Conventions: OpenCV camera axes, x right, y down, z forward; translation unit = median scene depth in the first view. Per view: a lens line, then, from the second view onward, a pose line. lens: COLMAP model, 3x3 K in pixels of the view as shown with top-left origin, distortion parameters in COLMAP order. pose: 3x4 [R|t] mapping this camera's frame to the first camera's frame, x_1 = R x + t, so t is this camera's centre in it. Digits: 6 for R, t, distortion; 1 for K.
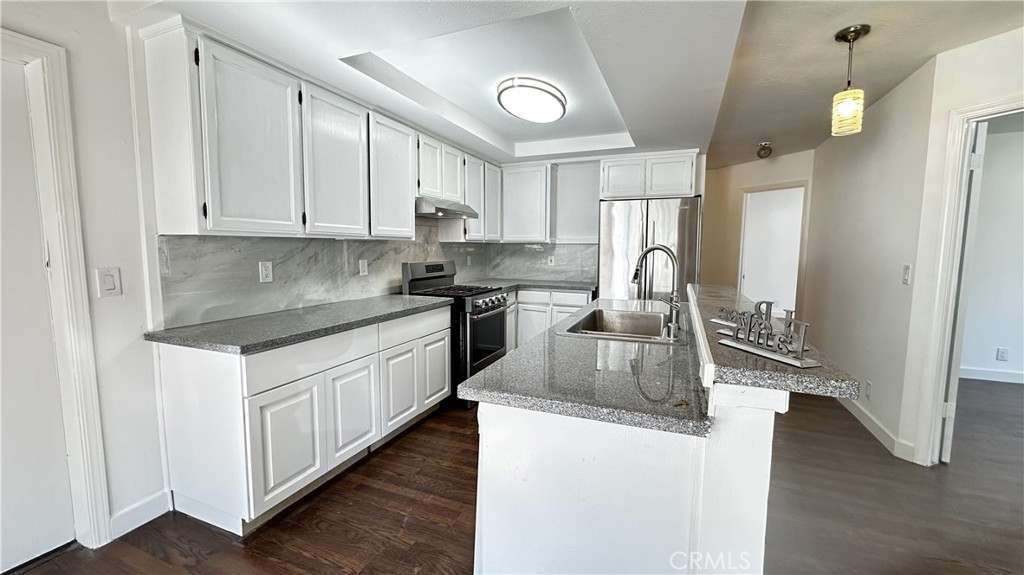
lens RADIAL K [[406.9, 0, 515.6], [0, 406.9, 287.9], [0, 0, 1]] dist [-0.007071, 0.000837]
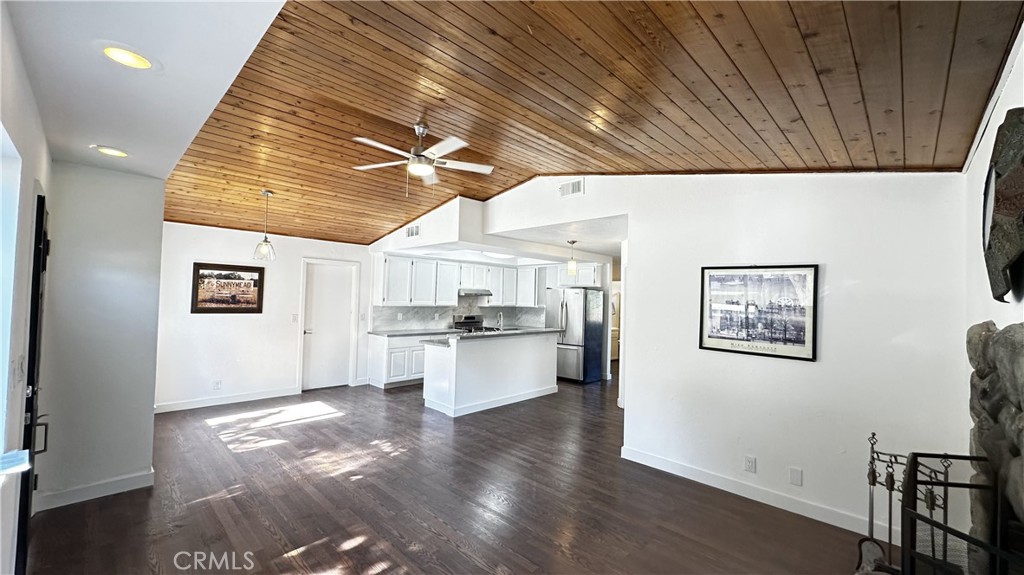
lens RADIAL K [[406.9, 0, 515.4], [0, 406.9, 288.3], [0, 0, 1]] dist [-0.007071, 0.000837]
pose [[0.928739, 0.012875, -0.370512, 0.981705], [-0.060355, 0.991315, -0.116840, 0.040308], [0.365789, 0.130876, 0.921450, -1.139121]]
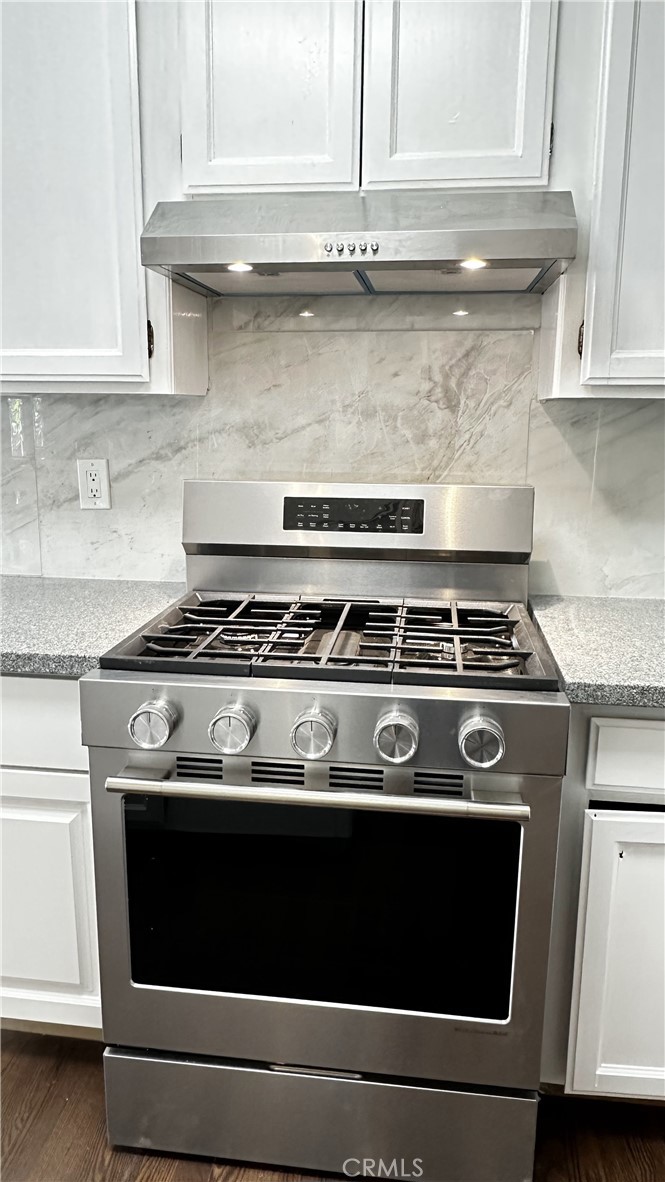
lens RADIAL K [[849.0, 0, 334.9], [0, 849.0, 597.7], [0, 0, 1]] dist [0.049902, 0.001336]
pose [[0.252800, 0.205142, -0.945520, 0.311134], [-0.103668, 0.977380, 0.184338, -0.101856], [0.961949, 0.051420, 0.268349, 0.967943]]
